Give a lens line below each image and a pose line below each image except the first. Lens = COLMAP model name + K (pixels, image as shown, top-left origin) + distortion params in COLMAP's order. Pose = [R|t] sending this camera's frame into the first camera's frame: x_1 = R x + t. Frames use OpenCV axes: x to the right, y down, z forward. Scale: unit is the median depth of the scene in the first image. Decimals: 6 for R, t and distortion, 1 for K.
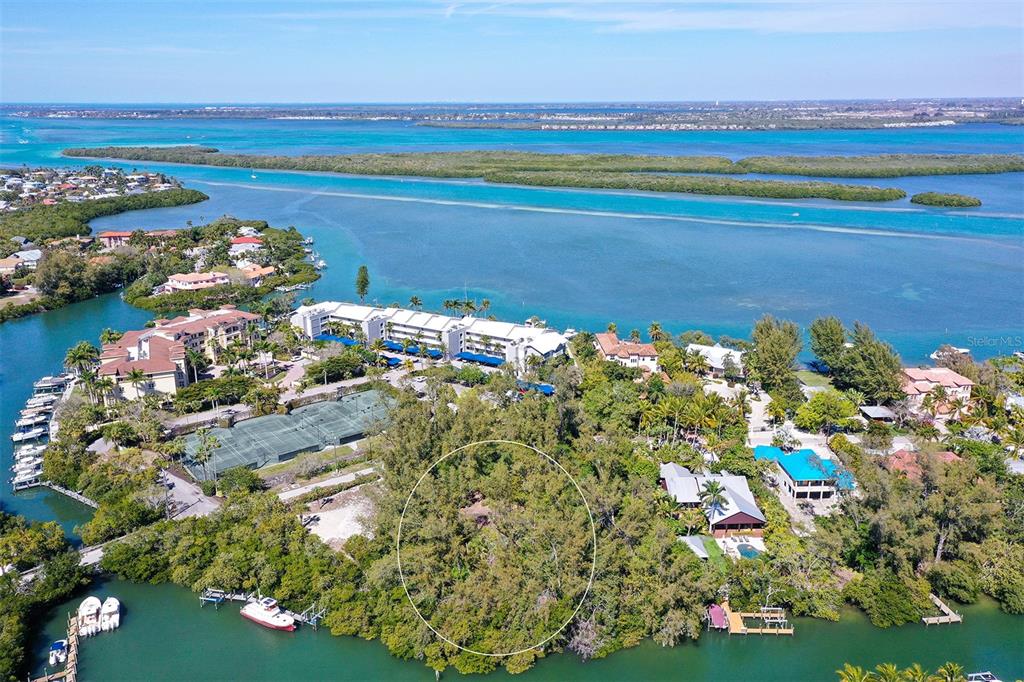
lens RADIAL K [[806.4, 0, 512.0], [0, 806.4, 341.0], [0, 0, 1]] dist [0.028238, 0.004220]
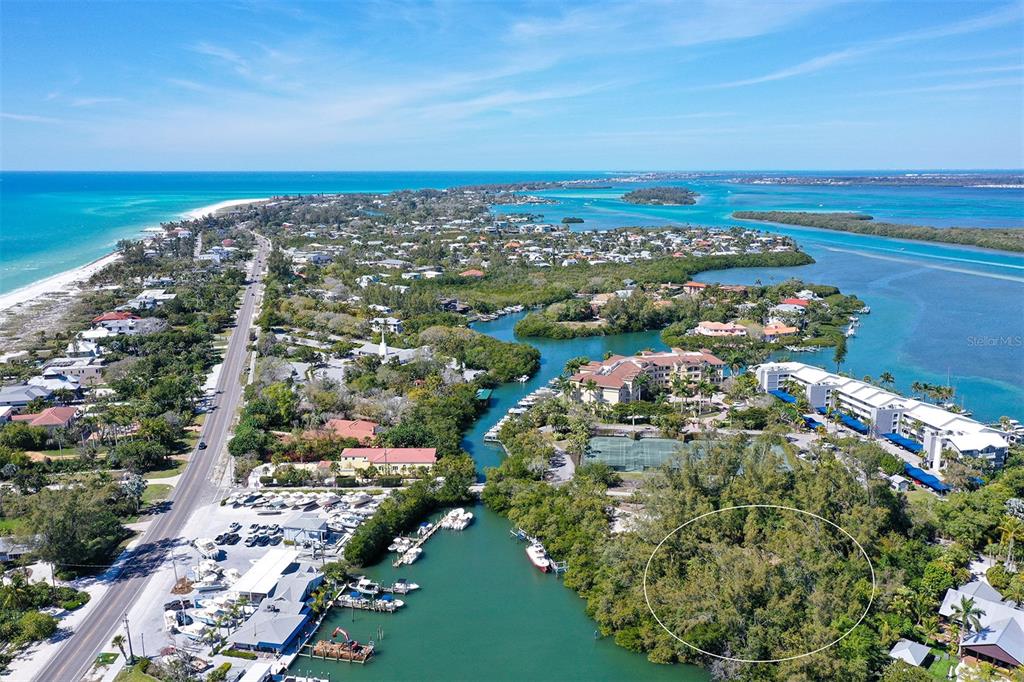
lens RADIAL K [[806.4, 0, 512.0], [0, 806.4, 341.0], [0, 0, 1]] dist [0.028238, 0.004220]
pose [[0.713796, 0.151774, -0.683710, 0.258306], [-0.204499, 0.978859, 0.003795, -0.004494], [0.669832, 0.137109, 0.729744, -0.027999]]
